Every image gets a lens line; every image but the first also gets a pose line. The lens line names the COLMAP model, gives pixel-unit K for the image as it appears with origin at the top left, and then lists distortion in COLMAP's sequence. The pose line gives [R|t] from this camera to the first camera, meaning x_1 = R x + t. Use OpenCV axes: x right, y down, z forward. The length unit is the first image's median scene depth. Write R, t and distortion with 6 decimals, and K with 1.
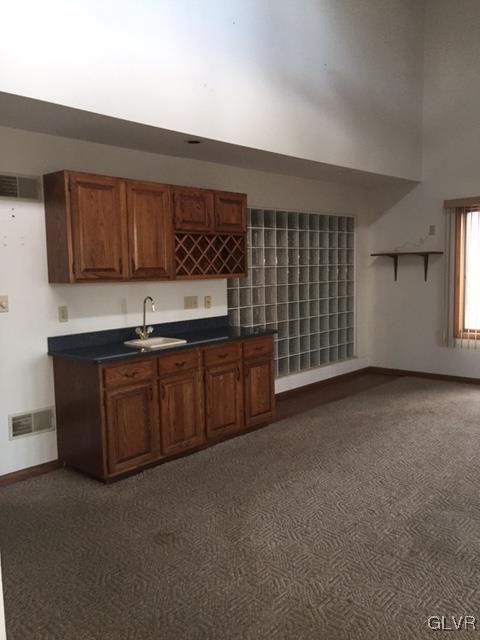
lens RADIAL K [[547.3, 0, 240.0], [0, 547.3, 320.0], [0, 0, 1]] dist [0.116507, -0.160712]
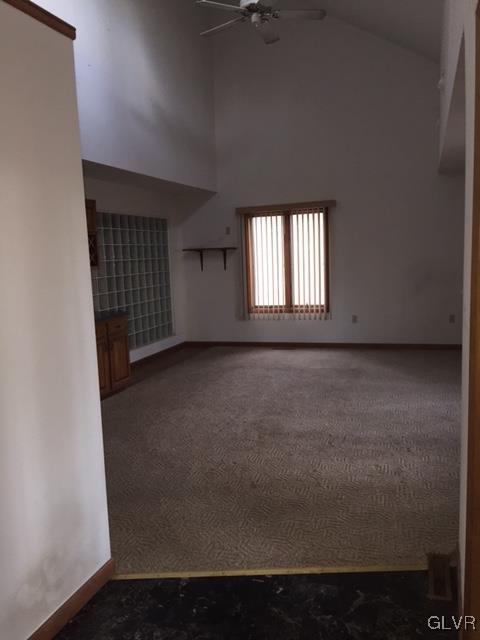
lens RADIAL K [[541.0, 0, 239.4], [0, 541.0, 352.4], [0, 0, 1]] dist [-0.004149, -0.148280]
pose [[0.912948, -0.084806, 0.399166, -0.199587], [0.057365, 0.995125, 0.080219, 0.026552], [-0.404023, -0.050338, 0.913363, -0.222062]]
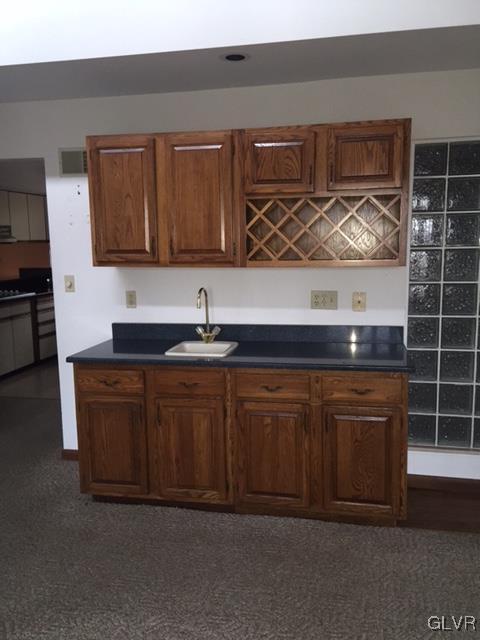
lens RADIAL K [[547.3, 0, 240.0], [0, 547.3, 320.0], [0, 0, 1]] dist [0.116507, -0.160712]
pose [[0.512539, 0.134444, -0.848074, 0.433162], [-0.081995, 0.990816, 0.107518, -0.071494], [0.854740, 0.014430, 0.518855, 0.558917]]
